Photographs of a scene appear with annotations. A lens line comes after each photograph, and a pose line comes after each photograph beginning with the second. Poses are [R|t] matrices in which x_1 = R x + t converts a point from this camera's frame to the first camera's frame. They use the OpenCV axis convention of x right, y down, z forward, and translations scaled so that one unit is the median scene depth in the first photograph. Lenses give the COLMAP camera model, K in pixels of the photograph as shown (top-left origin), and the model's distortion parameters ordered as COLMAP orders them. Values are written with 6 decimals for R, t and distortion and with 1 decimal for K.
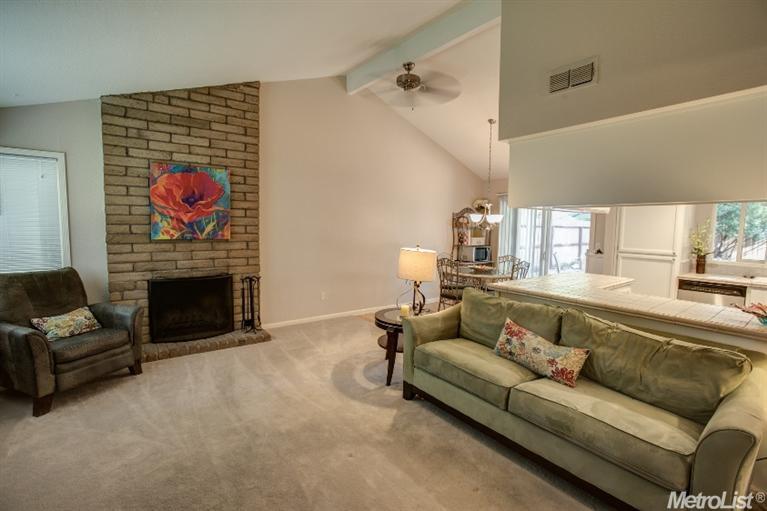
lens RADIAL K [[354.5, 0, 383.5], [0, 354.5, 255.5], [0, 0, 1]] dist [-0.069618, 0.029281]
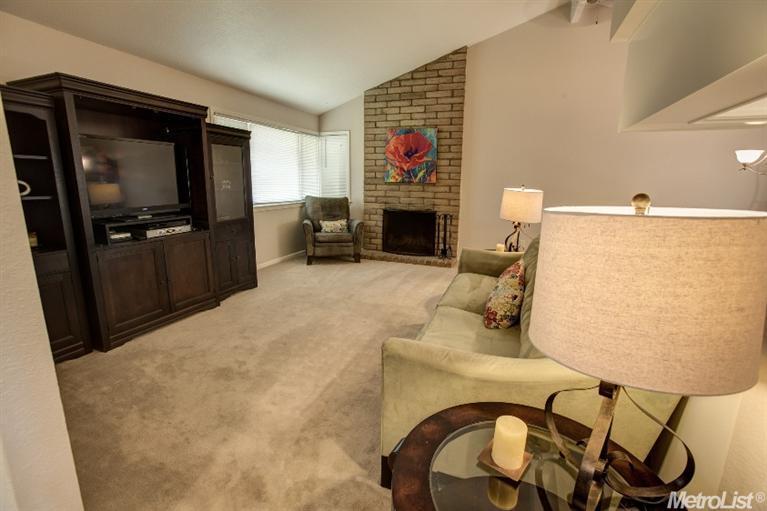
lens RADIAL K [[354.5, 0, 383.5], [0, 354.5, 255.5], [0, 0, 1]] dist [-0.069618, 0.029281]
pose [[0.528382, 0.162740, -0.833264, 0.611823], [-0.078752, 0.986620, 0.142754, 0.046686], [0.845347, -0.009807, 0.534128, 0.154579]]
